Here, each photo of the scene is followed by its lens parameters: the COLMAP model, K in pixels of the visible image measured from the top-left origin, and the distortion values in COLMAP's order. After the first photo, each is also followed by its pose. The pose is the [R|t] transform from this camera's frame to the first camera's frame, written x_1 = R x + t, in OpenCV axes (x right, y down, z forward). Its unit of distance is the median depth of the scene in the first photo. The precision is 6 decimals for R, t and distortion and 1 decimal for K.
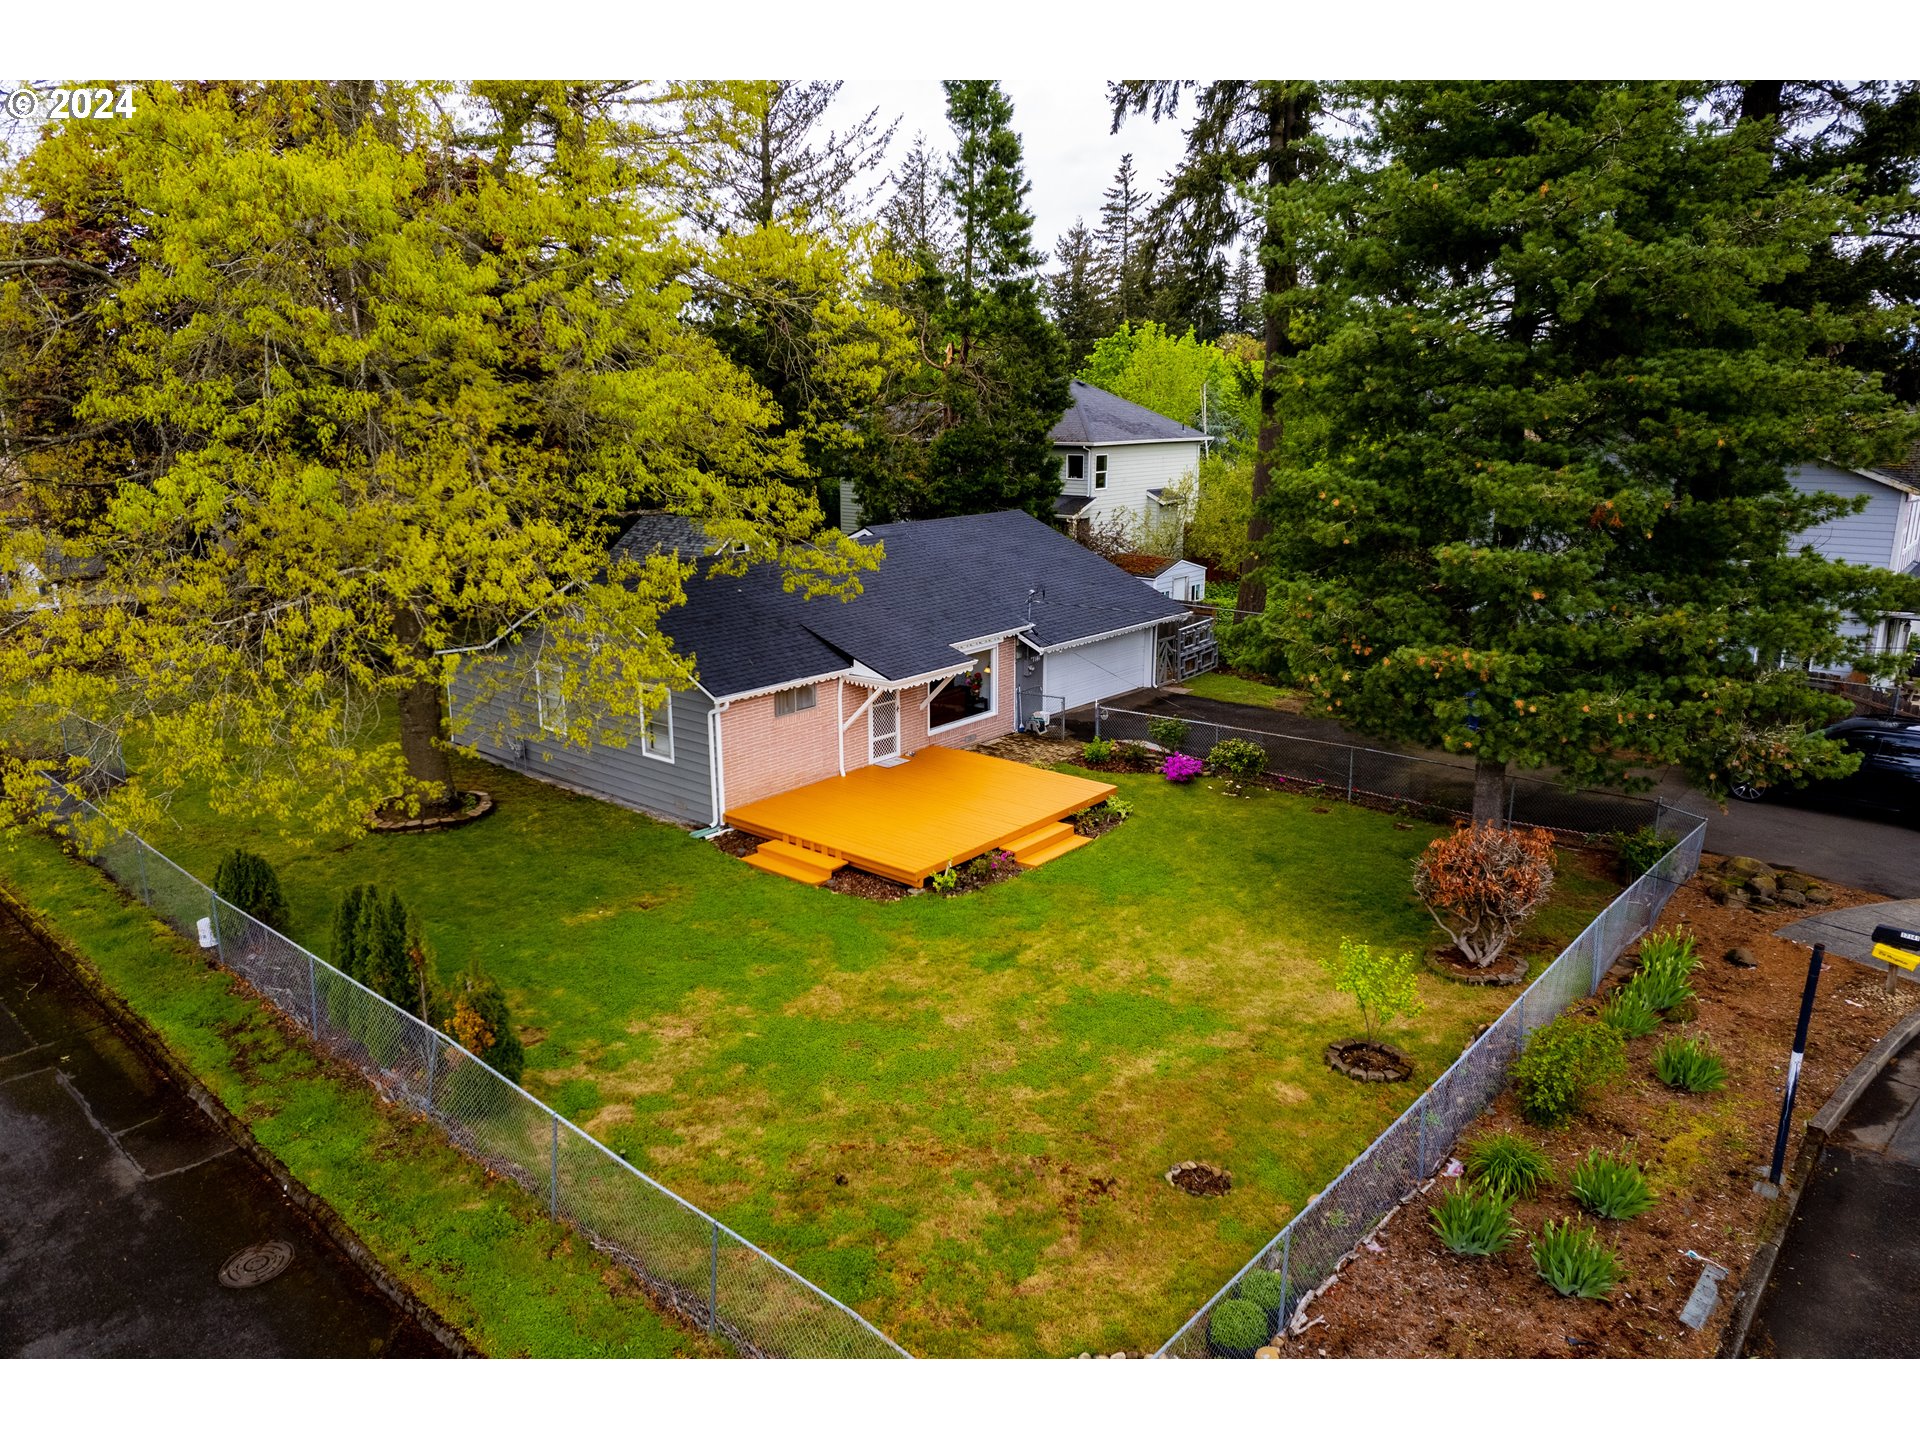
lens RADIAL K [[1402.0, 0, 961.3], [0, 1402.0, 727.6], [0, 0, 1]] dist [-0.011557, -0.001606]
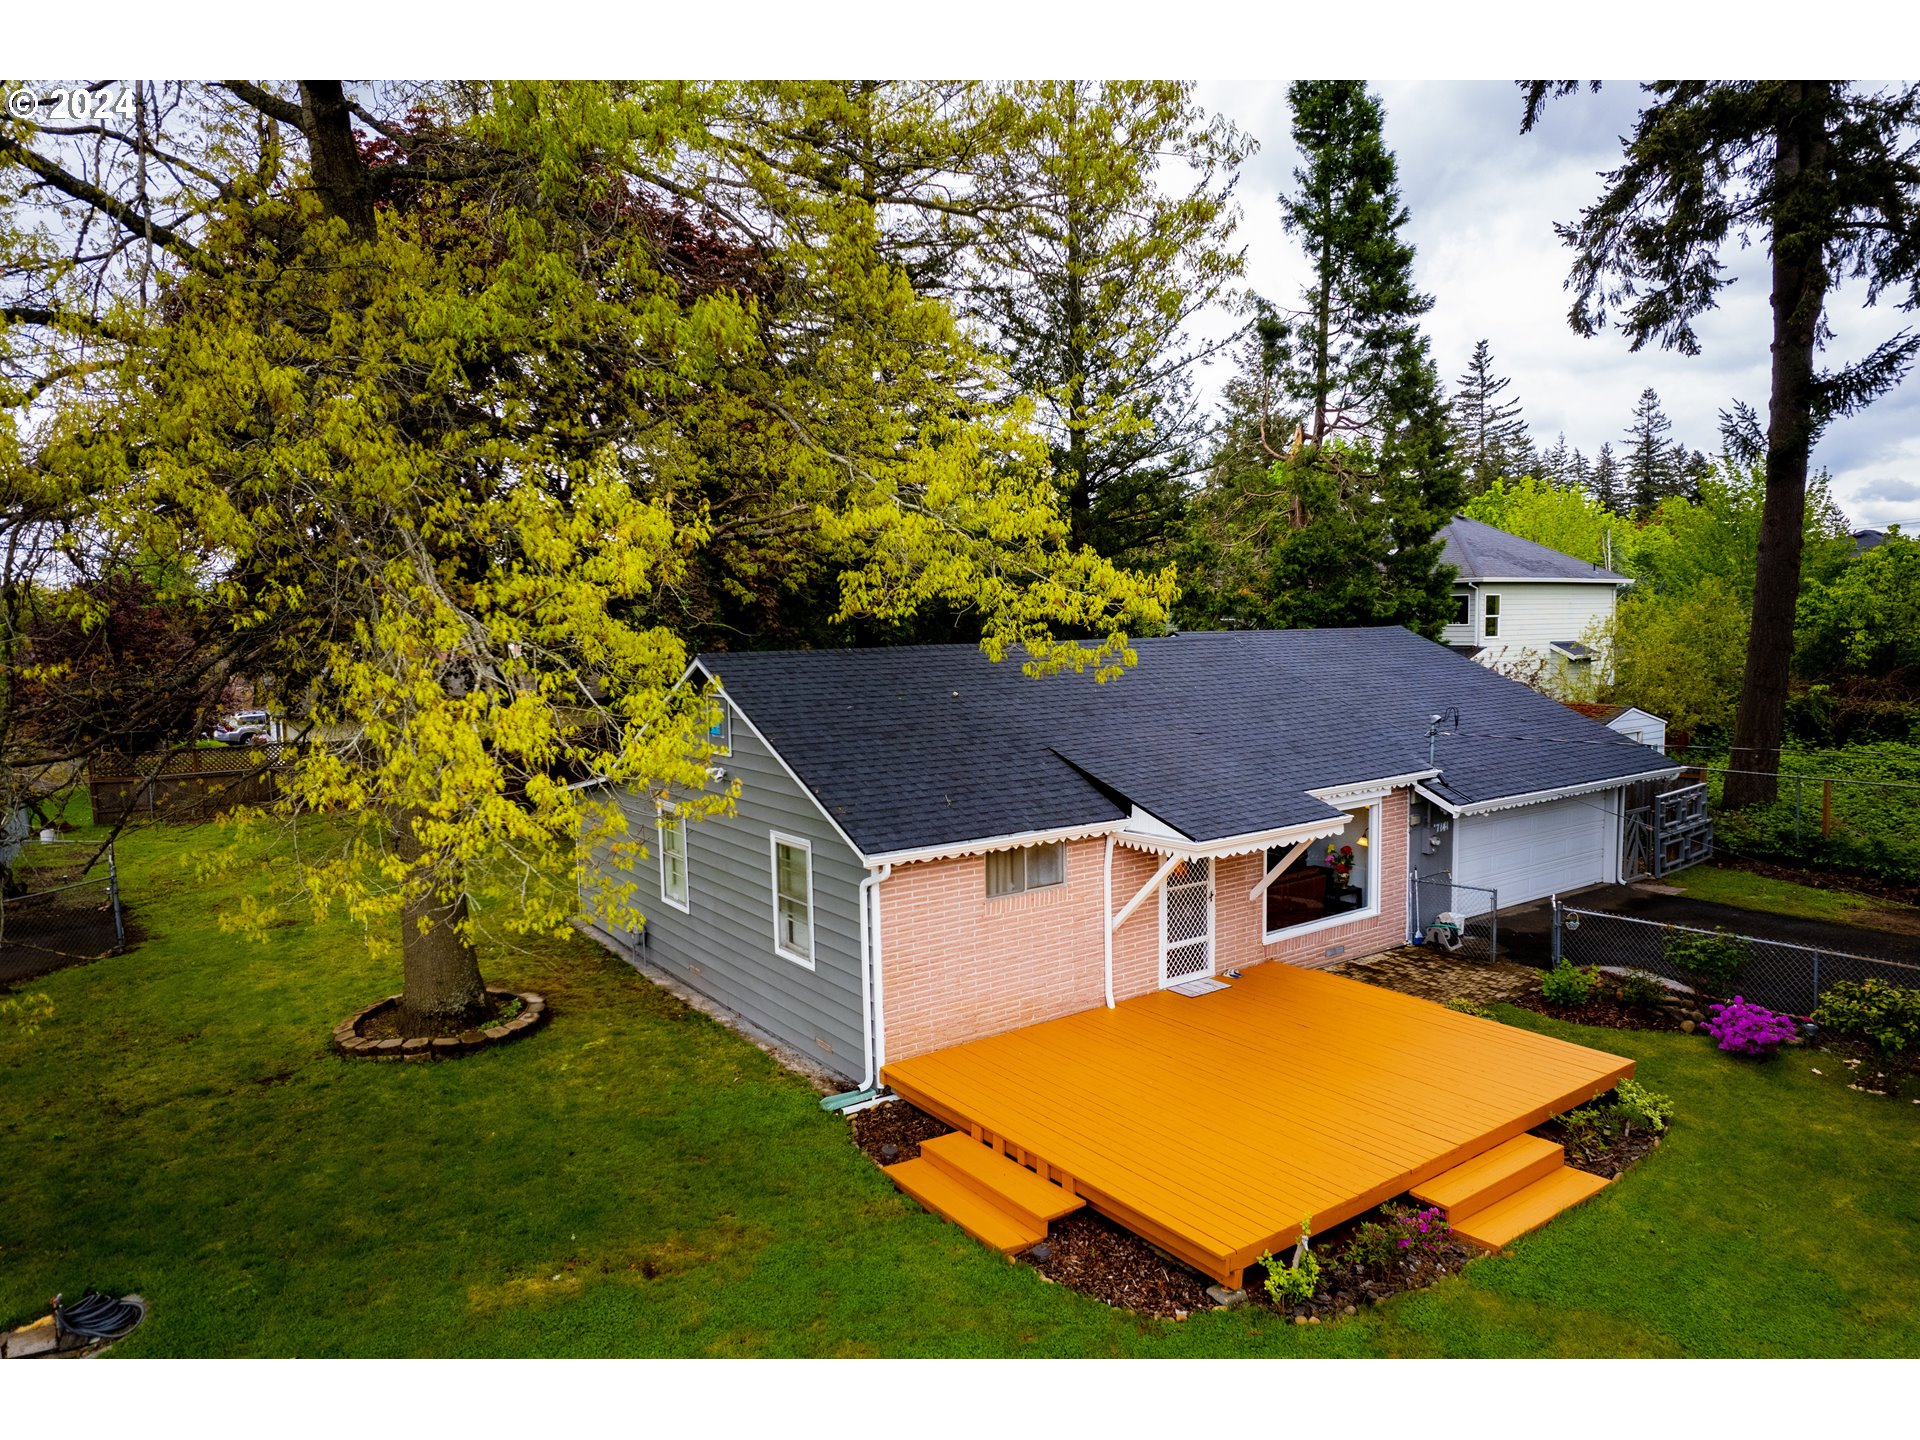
lens RADIAL K [[1241.9, 0, 960.0], [0, 1241.9, 720.0], [0, 0, 1]] dist [-0.075276, 0.066971]
pose [[0.963690, 0.004841, -0.266979, -0.008442], [-0.048803, 0.986188, -0.158278, 0.001069], [0.262525, 0.165561, 0.950616, 0.455200]]
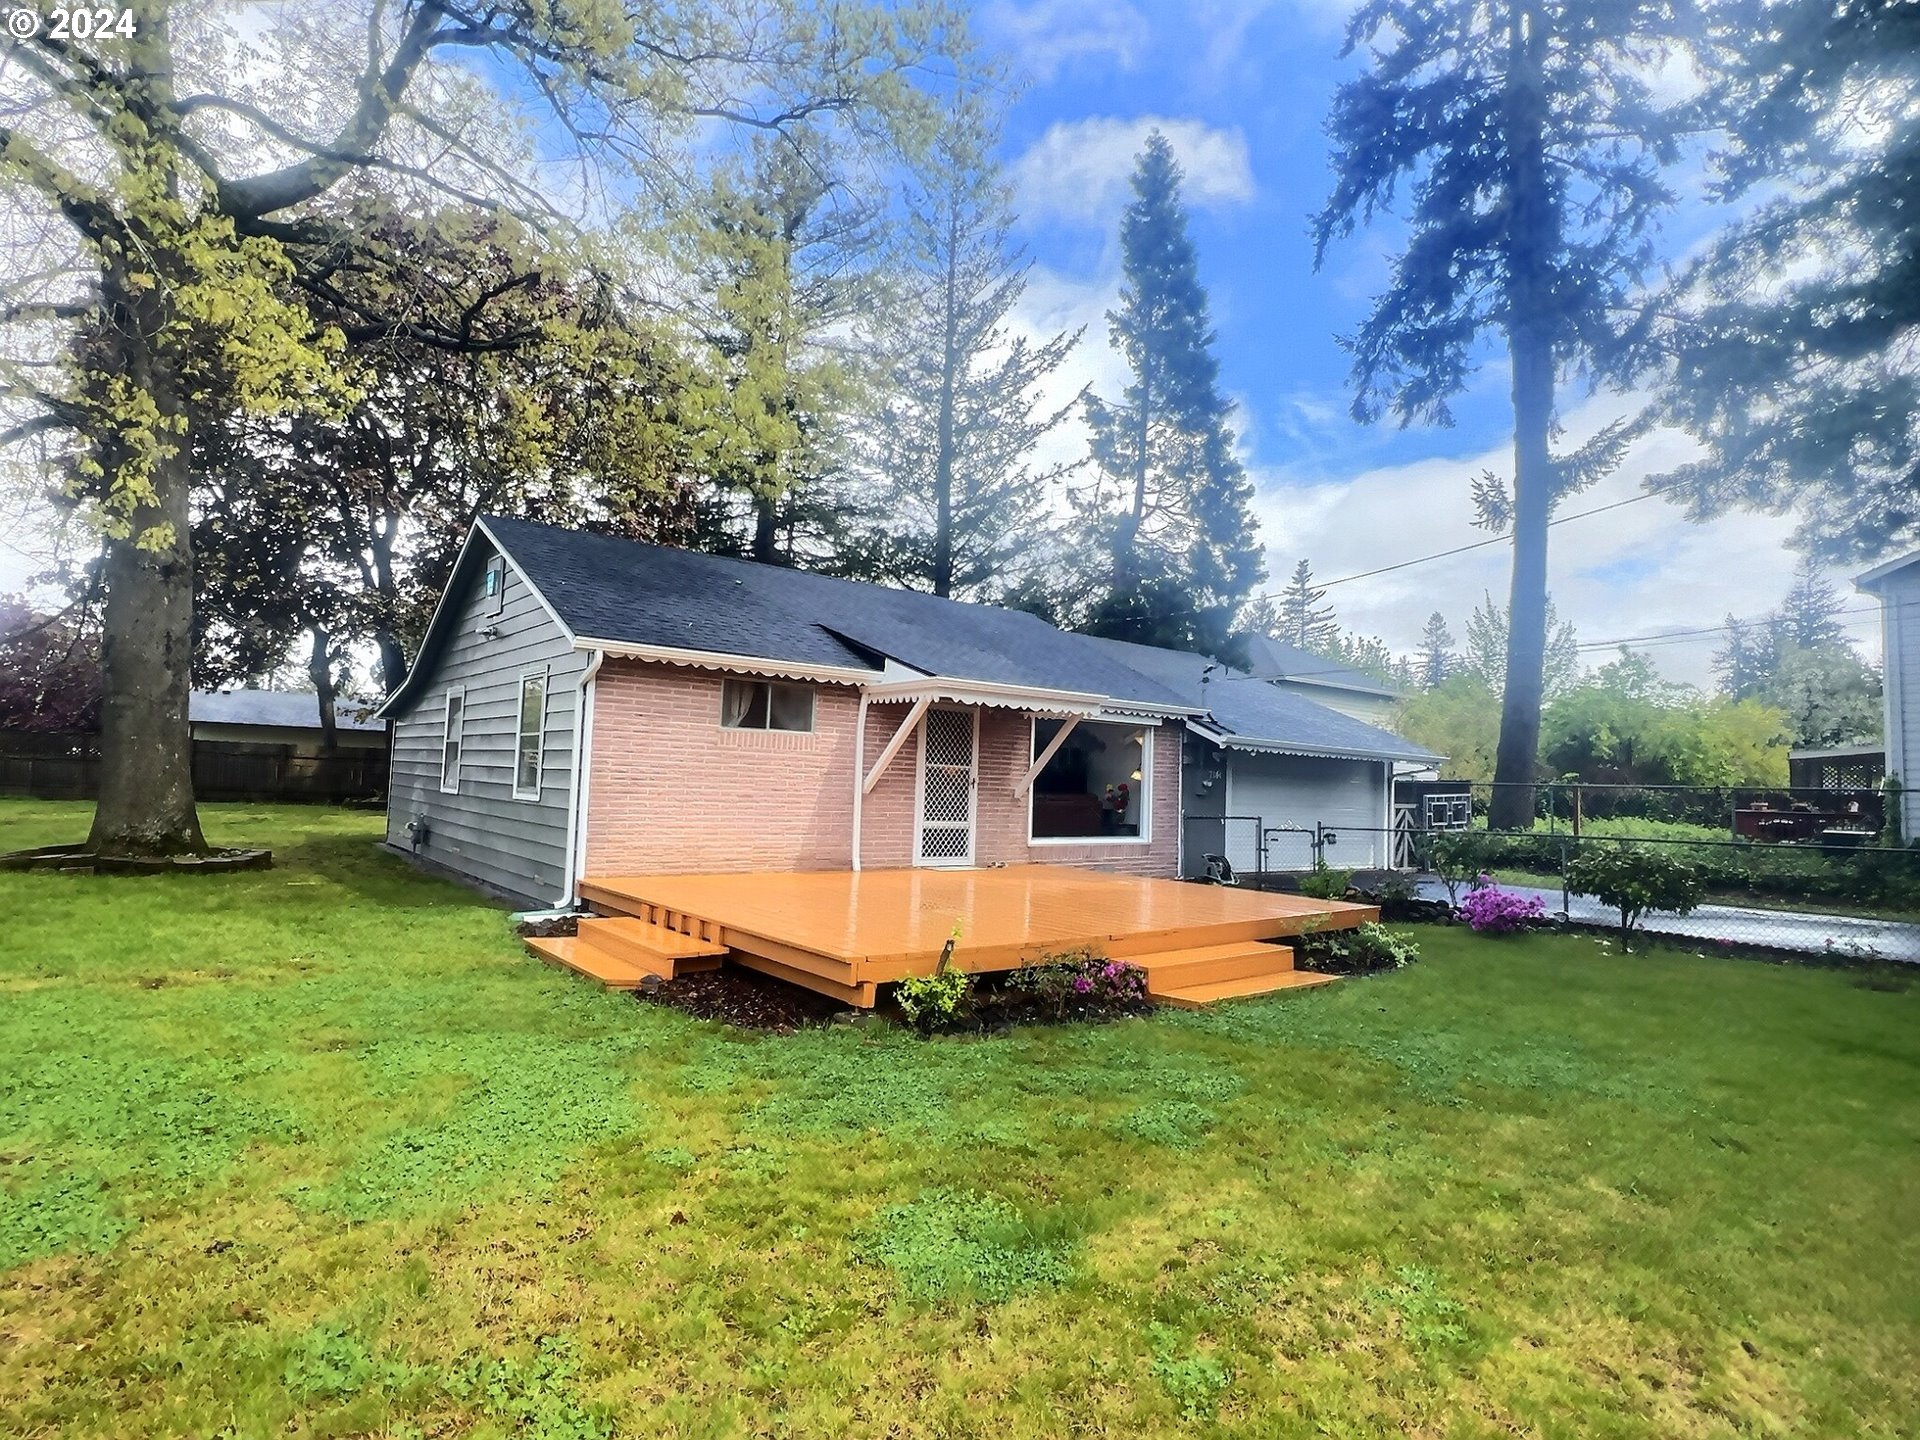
lens RADIAL K [[998.4, 0, 955.8], [0, 998.4, 729.6], [0, 0, 1]] dist [0.001009, -0.000104]
pose [[0.976646, 0.019912, -0.213931, 0.037412], [-0.088634, 0.944364, -0.316736, 0.098892], [0.195722, 0.328300, 0.924074, 0.585136]]
